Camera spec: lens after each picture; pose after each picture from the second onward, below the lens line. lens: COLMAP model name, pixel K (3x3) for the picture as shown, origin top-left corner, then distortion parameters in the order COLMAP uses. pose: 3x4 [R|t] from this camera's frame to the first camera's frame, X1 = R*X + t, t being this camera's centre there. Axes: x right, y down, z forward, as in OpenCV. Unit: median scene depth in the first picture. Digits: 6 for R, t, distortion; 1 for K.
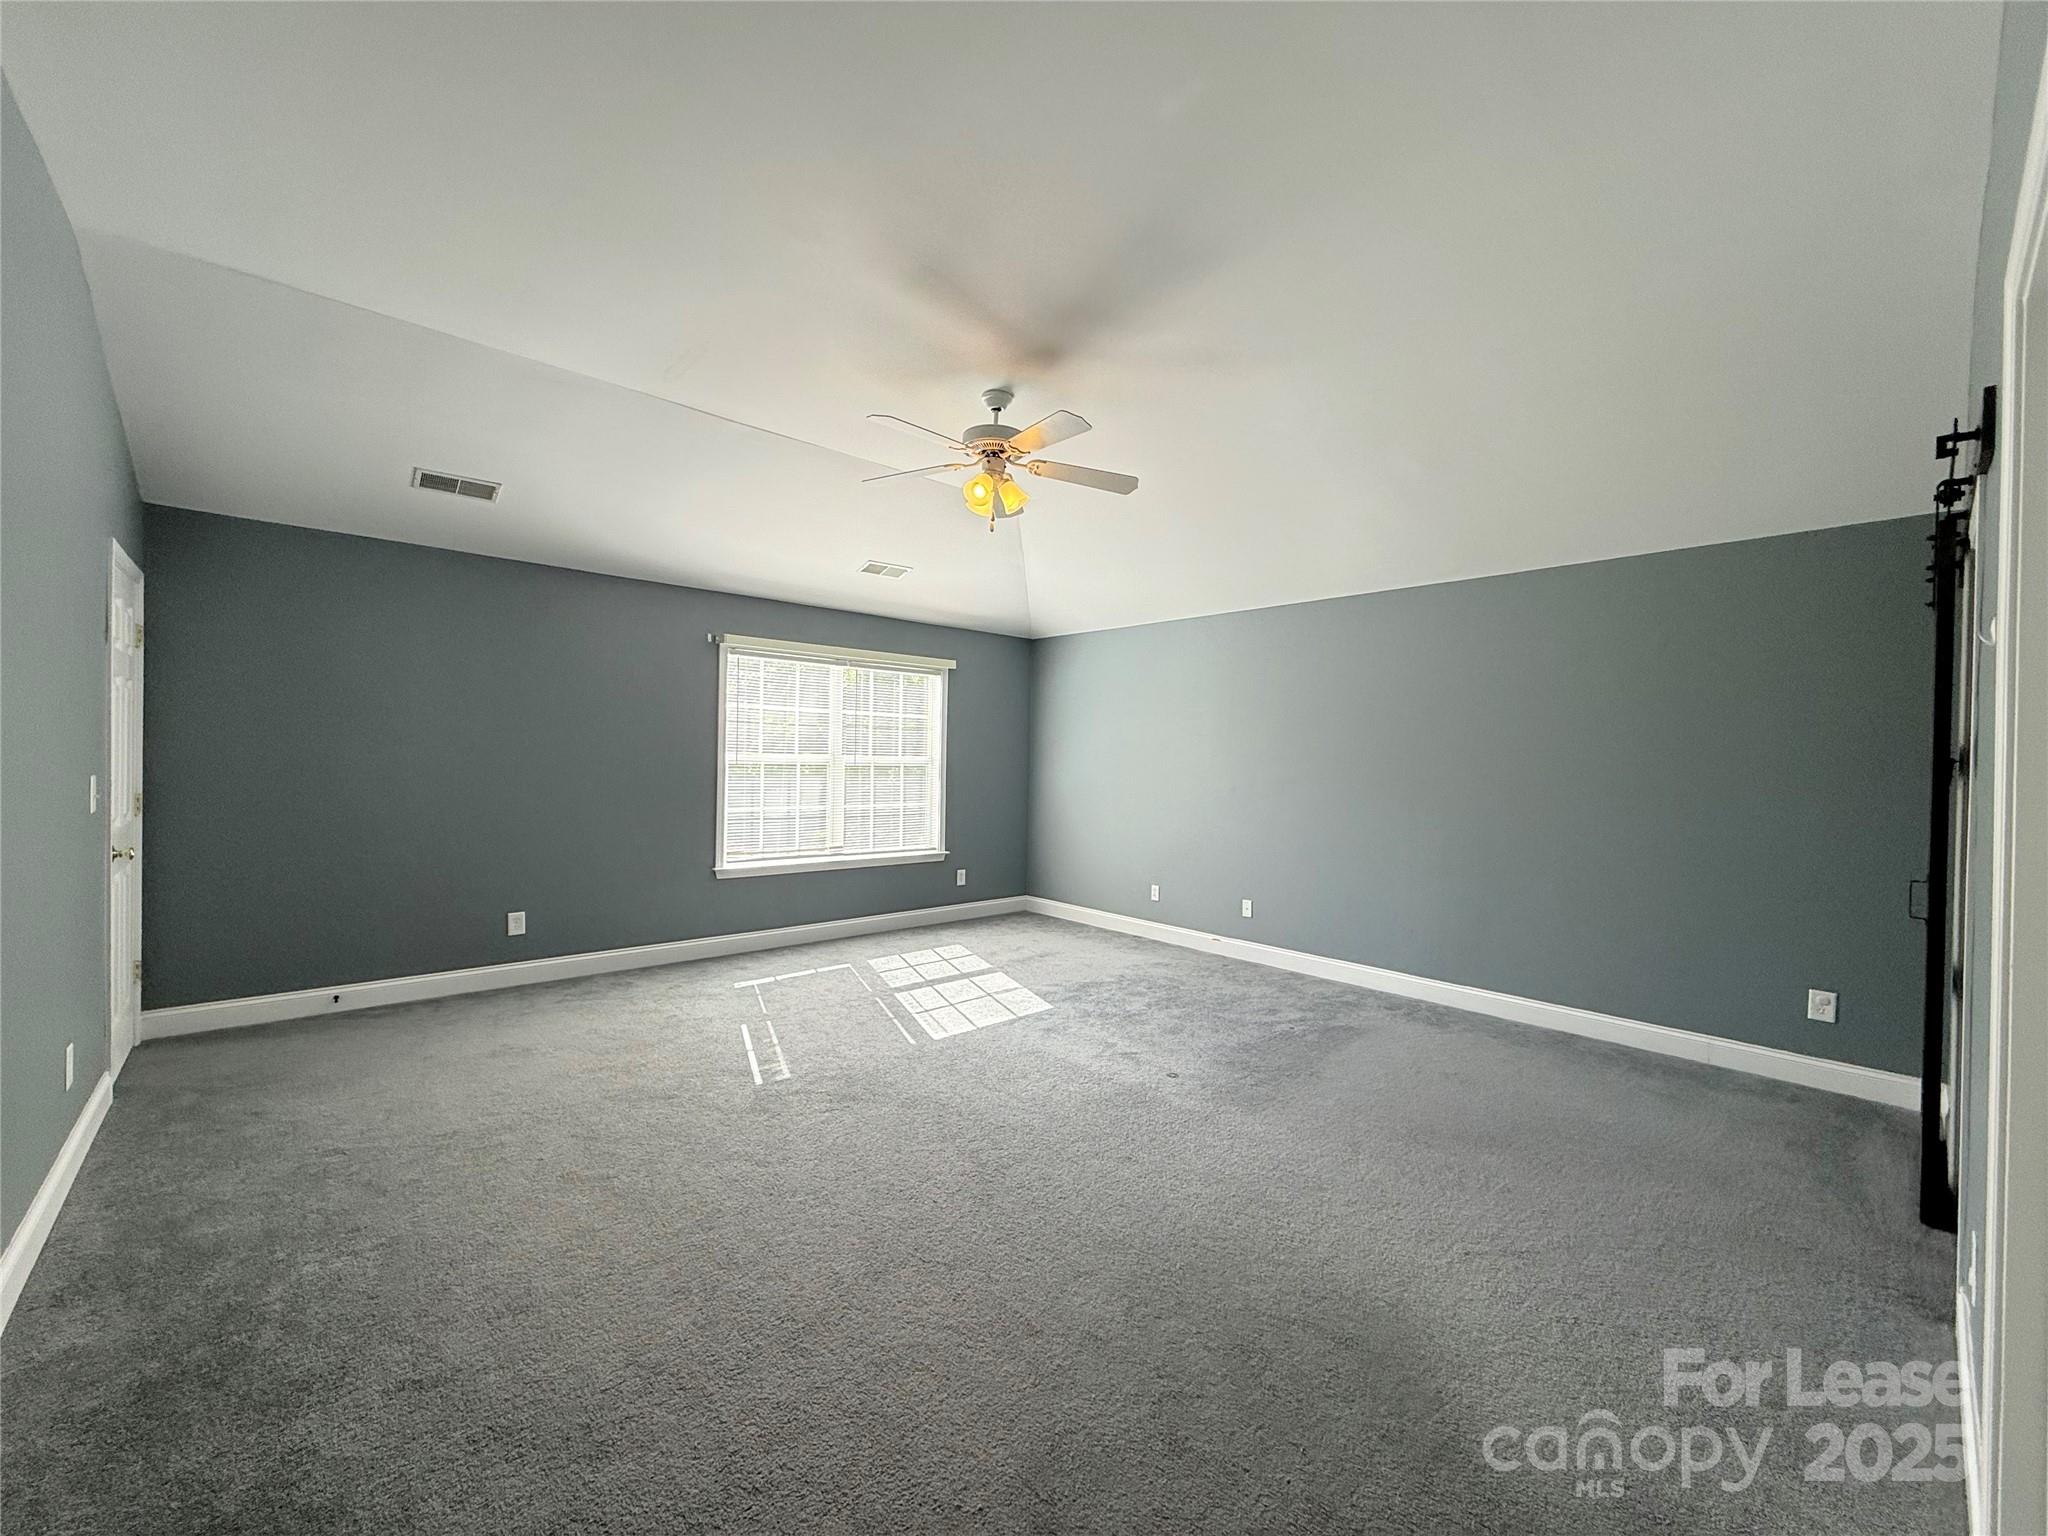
lens RADIAL K [[819.2, 0, 1019.7], [0, 819.2, 767.3], [0, 0, 1]] dist [-0.003446, -0.000373]
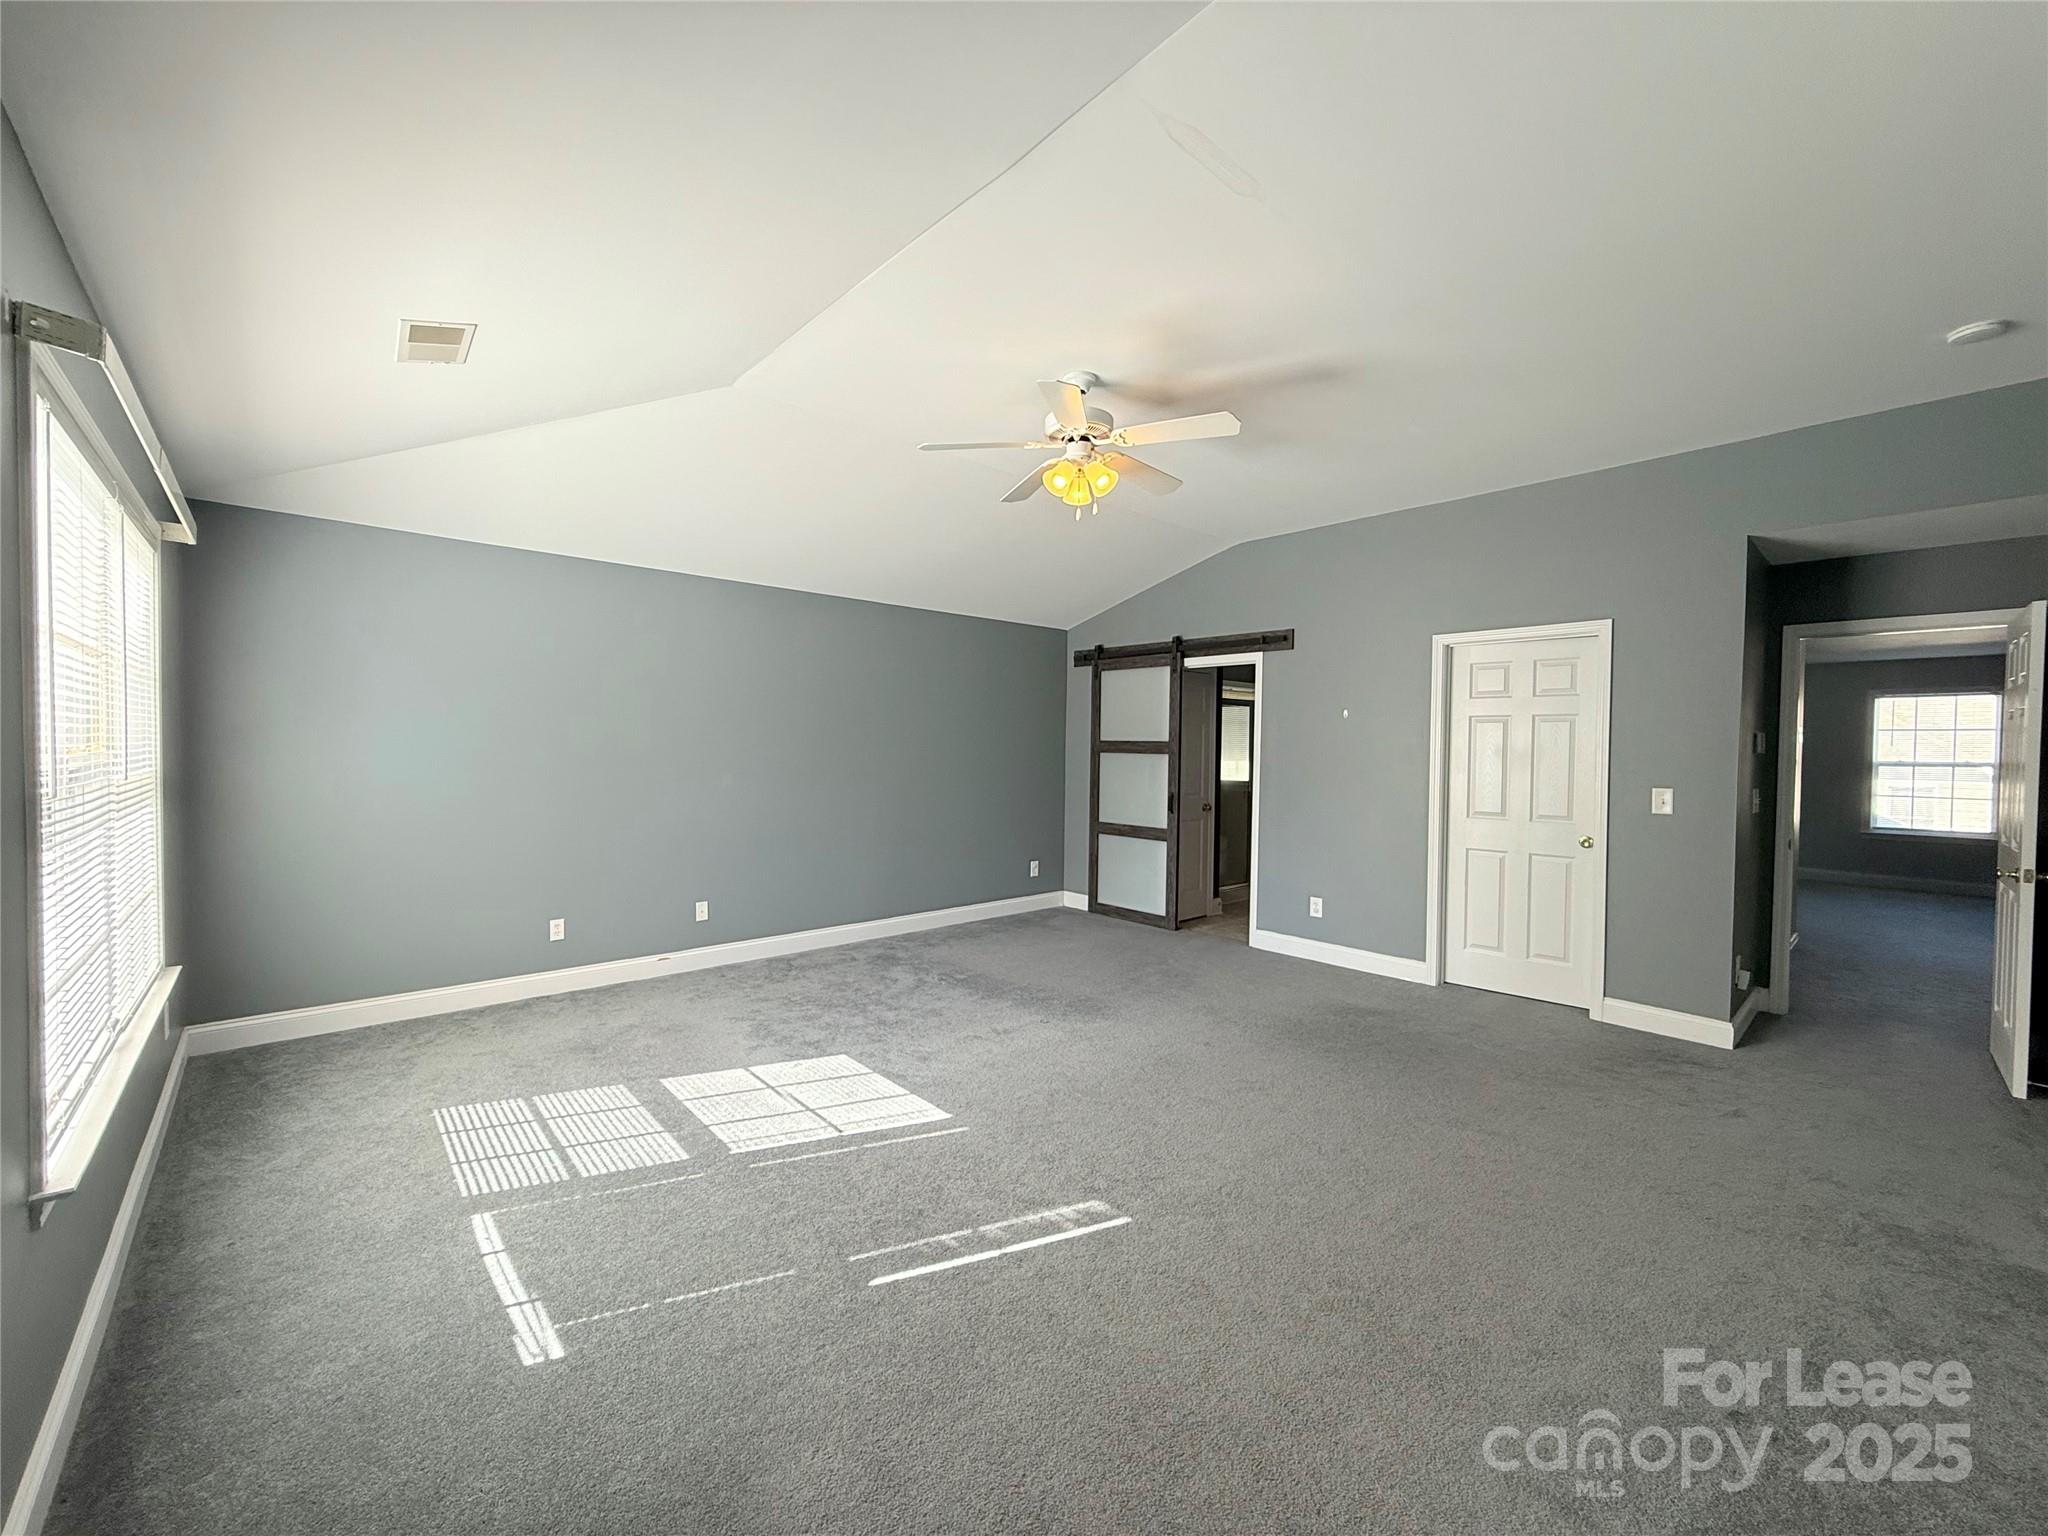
lens RADIAL K [[819.2, 0, 1019.6], [0, 819.2, 762.5], [0, 0, 1]] dist [-0.003446, -0.000373]
pose [[-0.014619, -0.036611, 0.999223, -0.809449], [0.000663, 0.999329, 0.036624, -0.028598], [-0.999893, 0.001198, -0.014585, 0.883083]]
